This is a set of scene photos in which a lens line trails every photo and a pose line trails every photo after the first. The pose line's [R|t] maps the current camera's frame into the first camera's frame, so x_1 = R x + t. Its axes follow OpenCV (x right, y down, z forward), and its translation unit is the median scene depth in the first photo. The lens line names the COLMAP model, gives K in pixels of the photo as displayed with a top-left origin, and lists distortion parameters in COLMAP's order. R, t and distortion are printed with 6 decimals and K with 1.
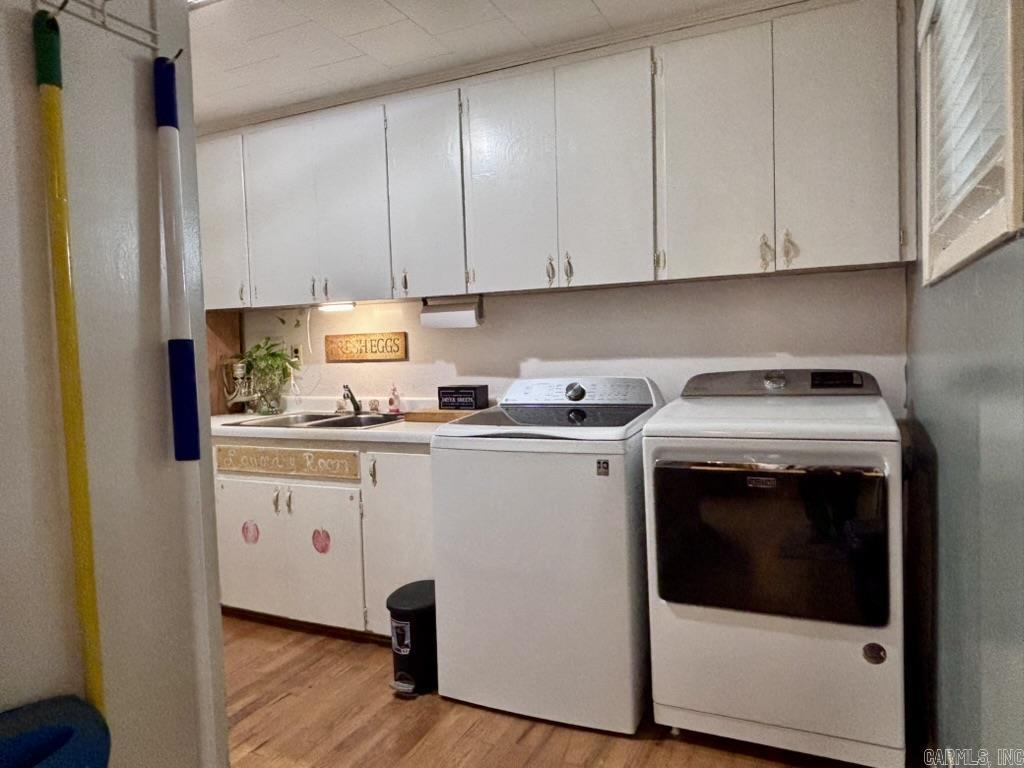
lens RADIAL K [[667.4, 0, 512.2], [0, 667.4, 381.9], [0, 0, 1]] dist [-0.008181, -0.000498]
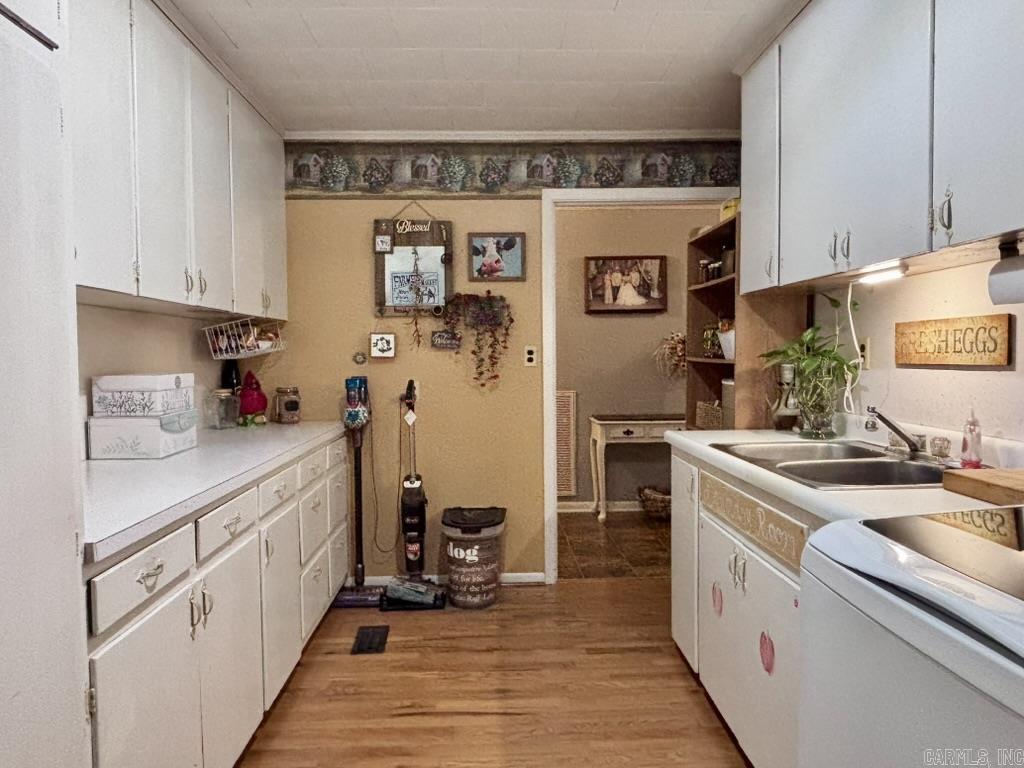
lens RADIAL K [[667.4, 0, 511.1], [0, 667.4, 387.2], [0, 0, 1]] dist [-0.008181, -0.000498]
pose [[0.456330, 0.063661, -0.887531, 0.119055], [-0.046885, 0.997772, 0.047462, -0.023982], [0.888575, 0.019954, 0.458298, 0.413651]]
